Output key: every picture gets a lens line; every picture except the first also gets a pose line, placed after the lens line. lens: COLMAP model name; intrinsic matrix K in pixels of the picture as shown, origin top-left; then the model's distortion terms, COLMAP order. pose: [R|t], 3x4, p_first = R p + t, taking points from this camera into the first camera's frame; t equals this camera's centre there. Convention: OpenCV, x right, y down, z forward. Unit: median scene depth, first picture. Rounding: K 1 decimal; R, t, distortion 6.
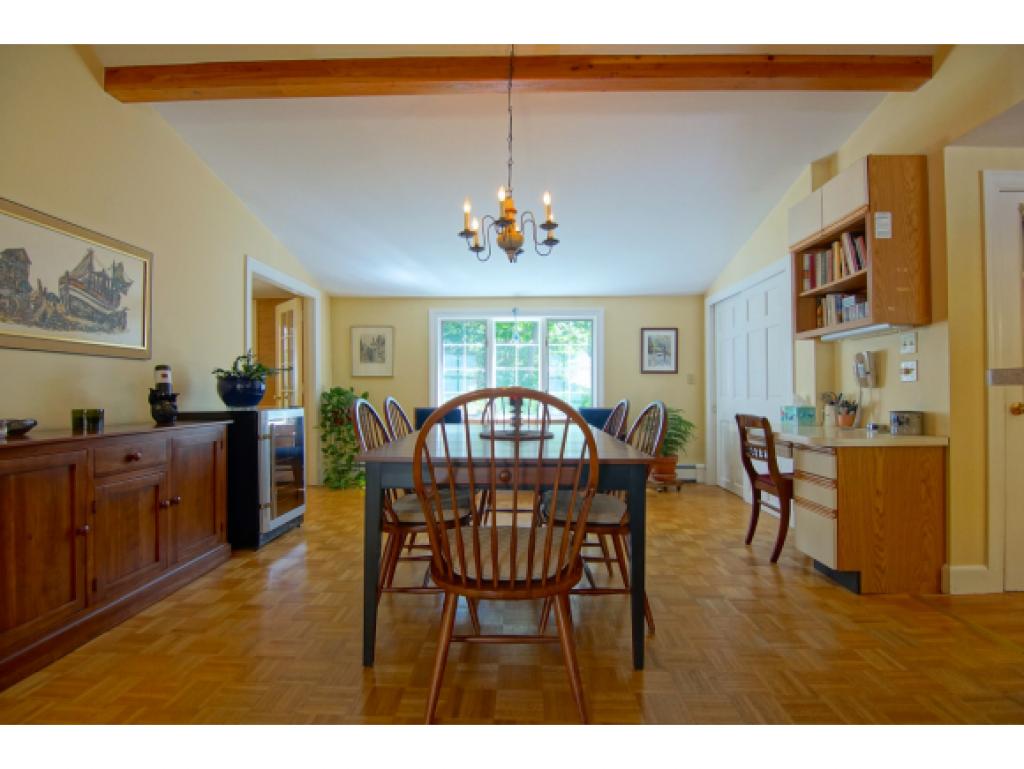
lens RADIAL K [[526.3, 0, 505.7], [0, 526.3, 389.0], [0, 0, 1]] dist [-0.014319, -0.004011]
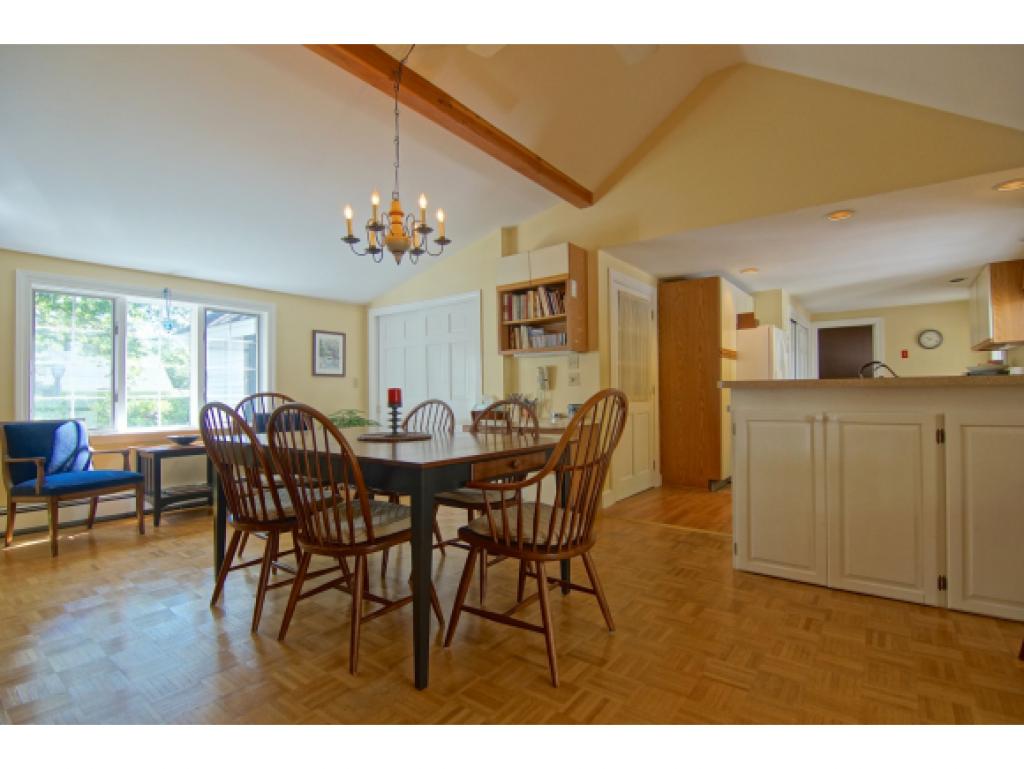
lens RADIAL K [[526.3, 0, 515.5], [0, 526.3, 389.2], [0, 0, 1]] dist [-0.014319, -0.004011]
pose [[0.543656, 0.002753, 0.839304, -0.606035], [0.002085, 0.999987, -0.004630, 0.001765], [-0.839306, 0.004267, 0.543643, 0.225890]]
